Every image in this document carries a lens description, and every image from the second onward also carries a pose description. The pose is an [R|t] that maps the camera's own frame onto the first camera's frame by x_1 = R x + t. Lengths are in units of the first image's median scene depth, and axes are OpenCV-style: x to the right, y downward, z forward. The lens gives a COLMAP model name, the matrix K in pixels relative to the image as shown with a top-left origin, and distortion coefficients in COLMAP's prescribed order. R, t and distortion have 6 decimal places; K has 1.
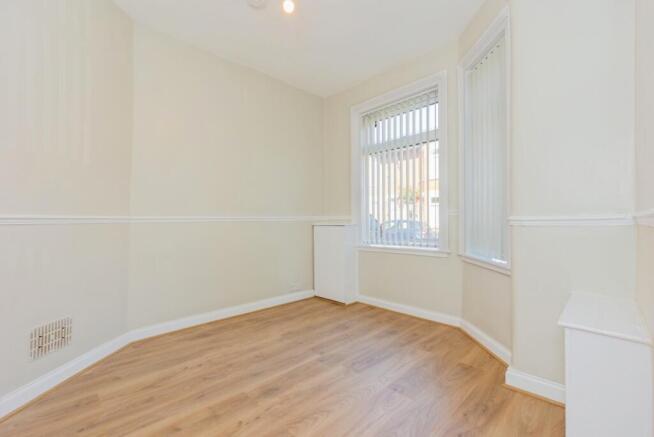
lens RADIAL K [[283.0, 0, 327.1], [0, 283.0, 219.8], [0, 0, 1]] dist [0.003699, 0.000020]
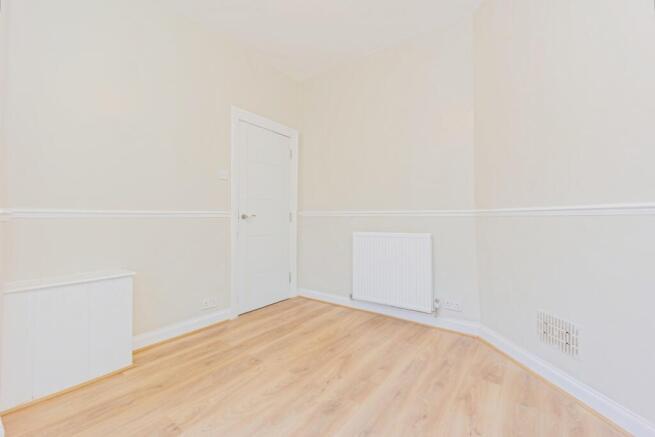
lens RADIAL K [[283.4, 0, 327.4], [0, 283.4, 217.5], [0, 0, 1]] dist [0.003699, 0.000020]
pose [[-0.986954, 0.006011, -0.160891, -0.052936], [0.006260, 0.999980, -0.001041, 0.018263], [0.160881, -0.002035, -0.986972, 1.941956]]
